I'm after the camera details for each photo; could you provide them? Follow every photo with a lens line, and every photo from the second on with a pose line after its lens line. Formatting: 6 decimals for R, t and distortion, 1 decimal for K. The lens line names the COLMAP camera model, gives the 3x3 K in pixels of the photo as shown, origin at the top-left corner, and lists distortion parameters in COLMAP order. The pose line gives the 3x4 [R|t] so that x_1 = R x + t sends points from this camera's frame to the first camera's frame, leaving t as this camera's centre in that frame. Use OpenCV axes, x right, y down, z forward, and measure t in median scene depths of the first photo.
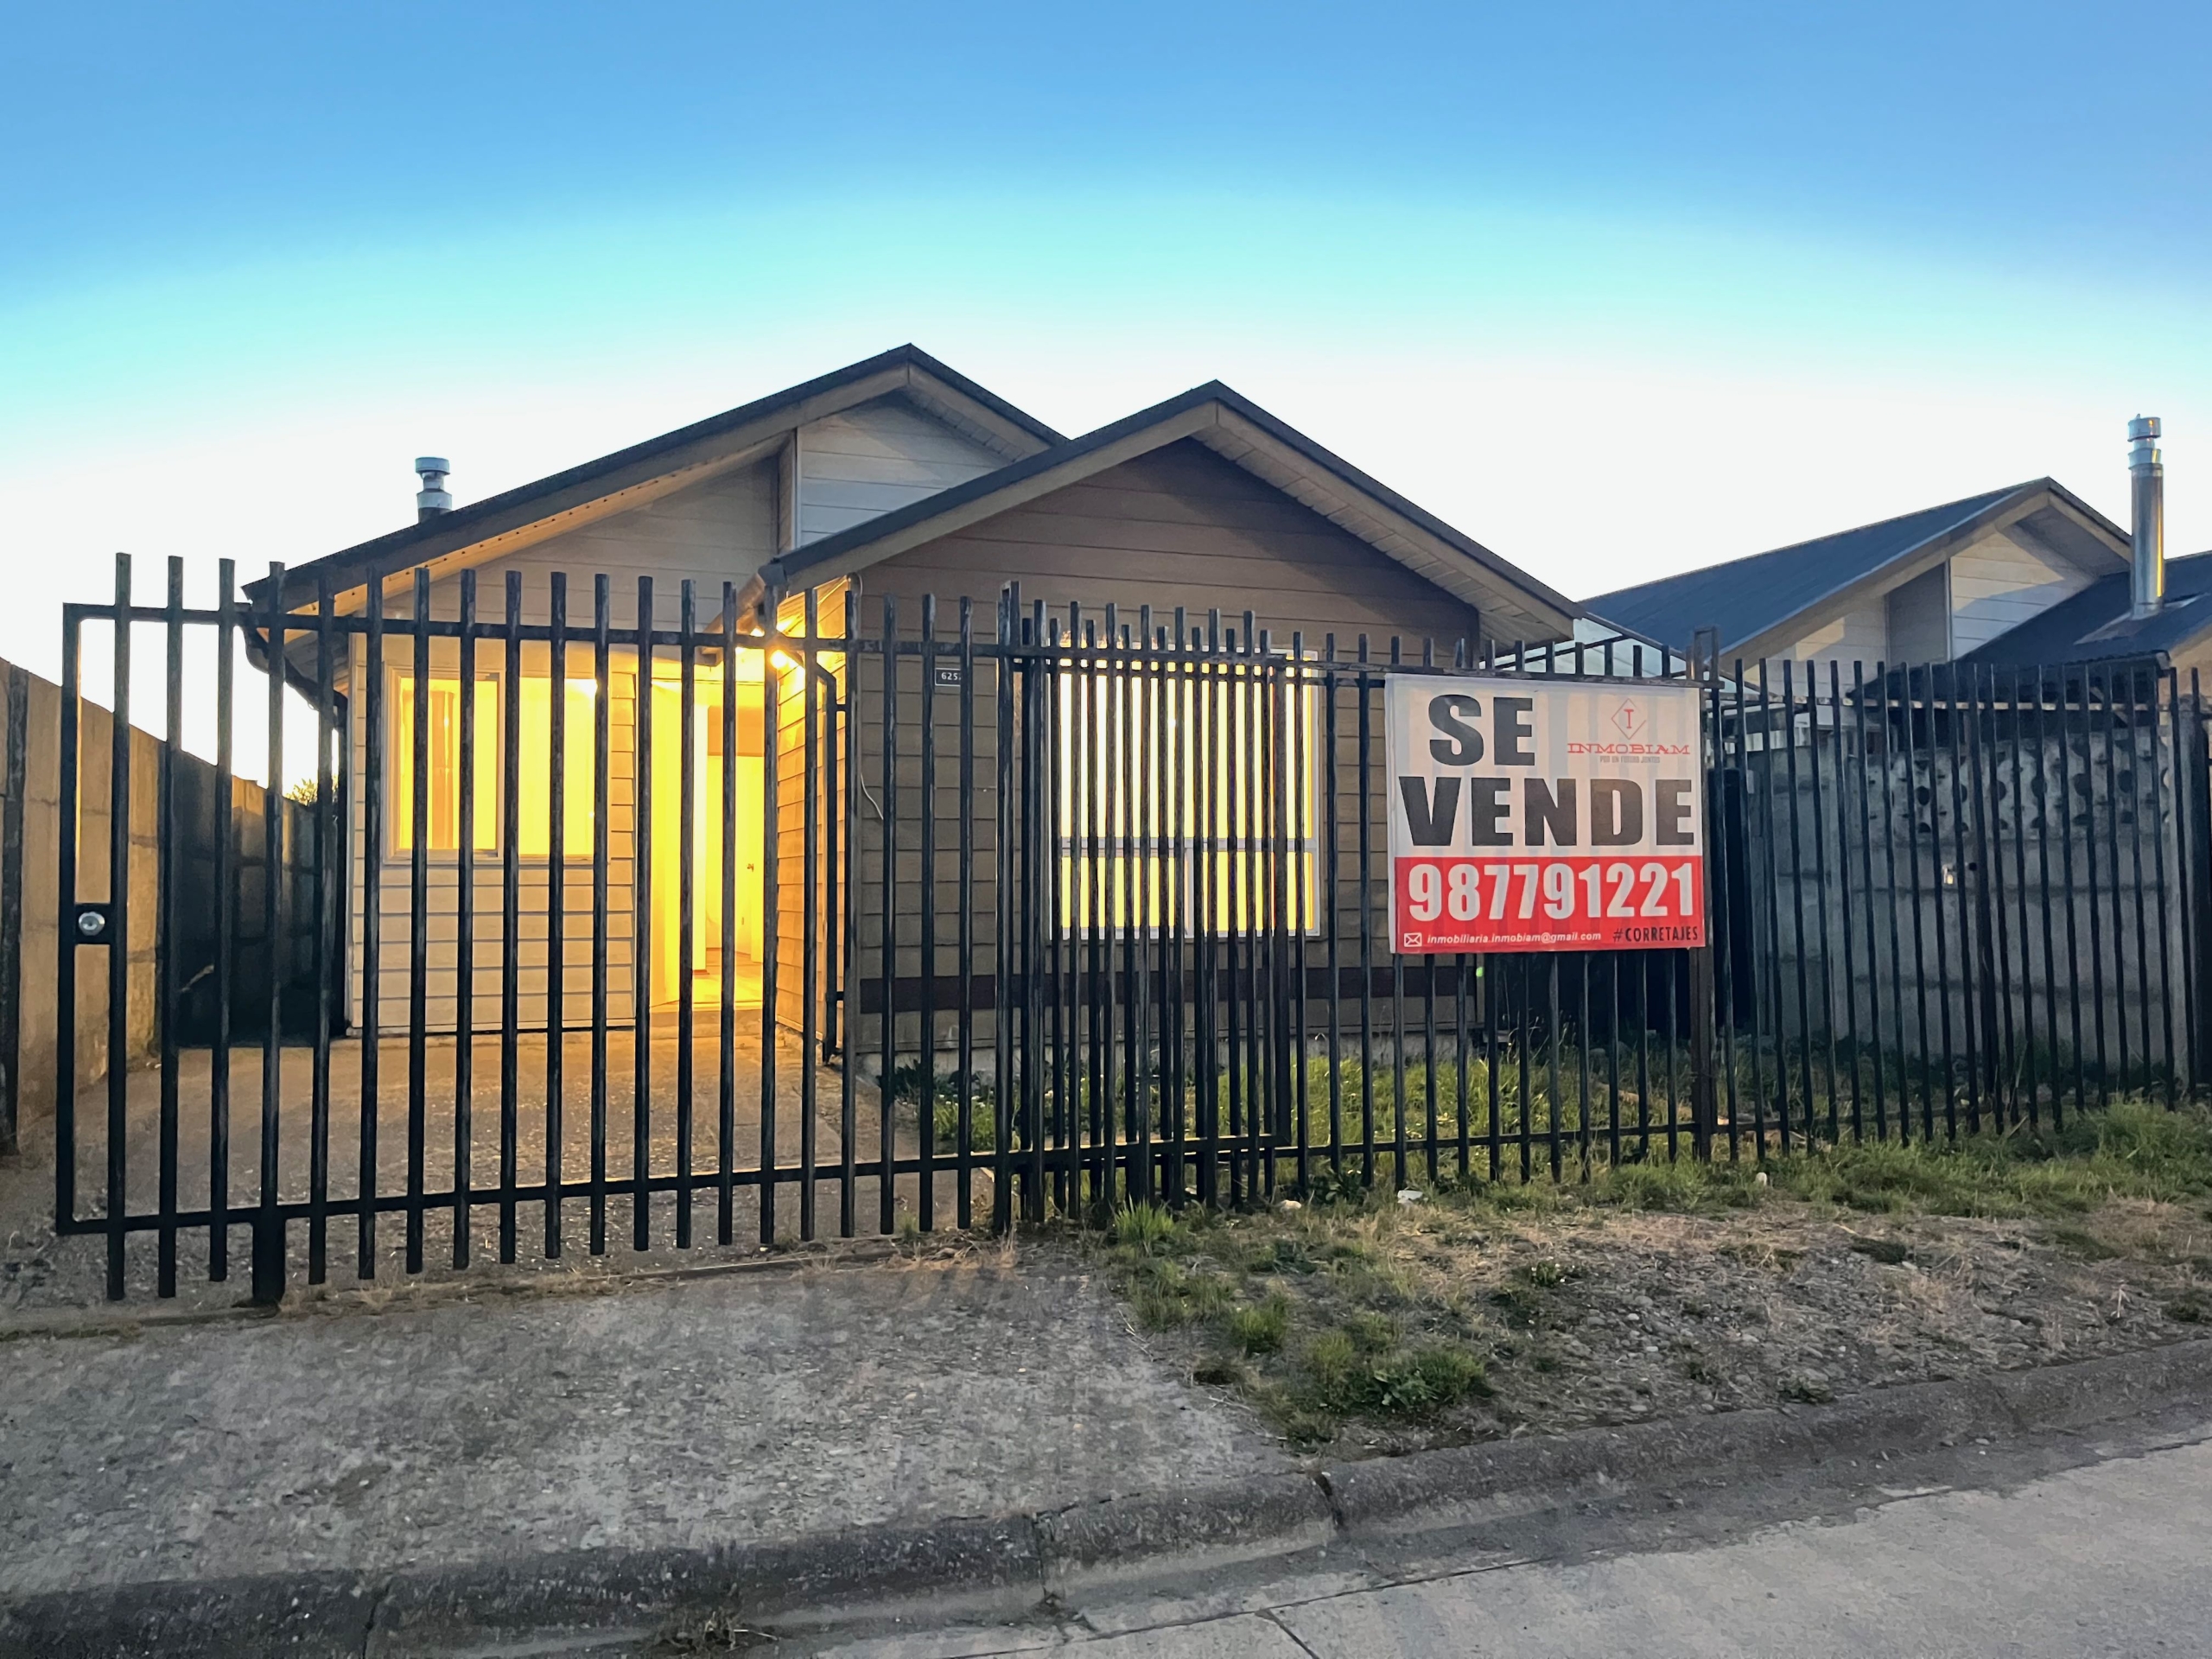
lens RADIAL K [[1668.4, 0, 1105.3], [0, 1668.4, 818.9], [0, 0, 1]] dist [-0.005608, -0.003908]
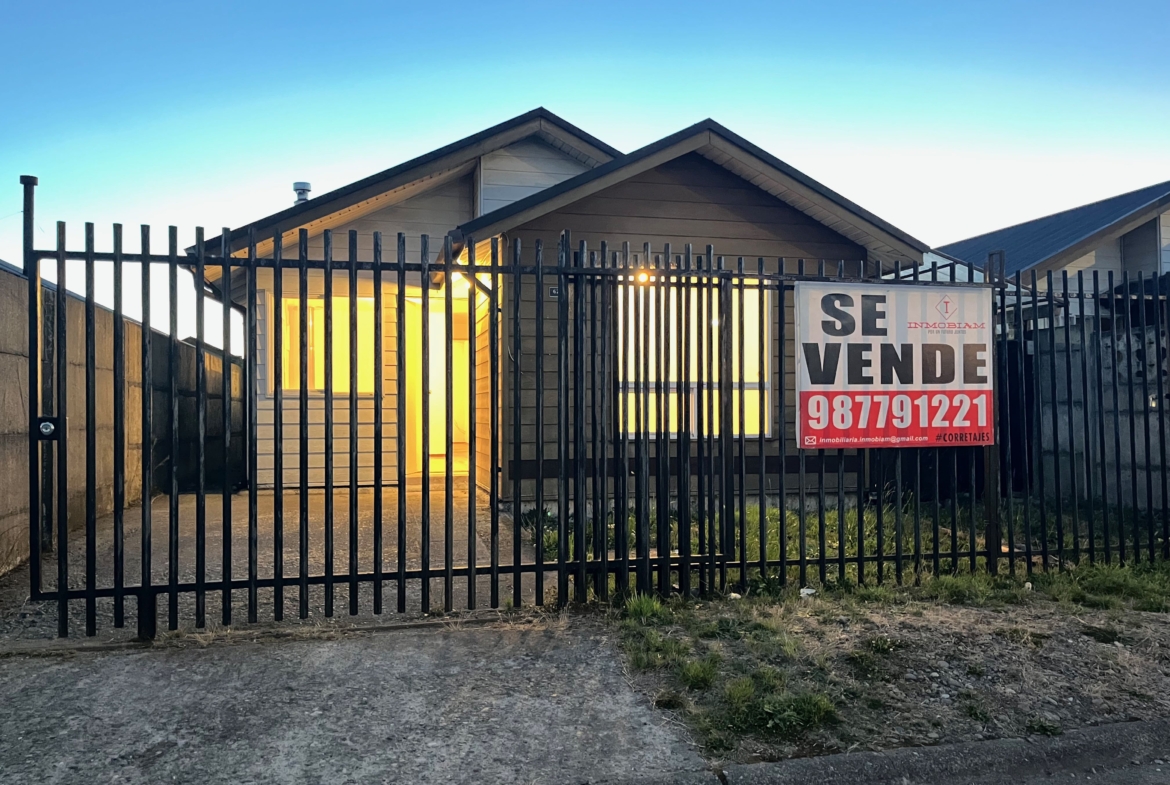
lens RADIAL K [[883.4, 0, 579.7], [0, 883.4, 400.0], [0, 0, 1]] dist [0.010789, -0.031906]
pose [[0.993467, -0.001445, -0.114111, 0.057917], [0.004765, 0.999573, 0.028820, 0.005536], [0.114021, -0.029176, 0.993050, 0.093866]]
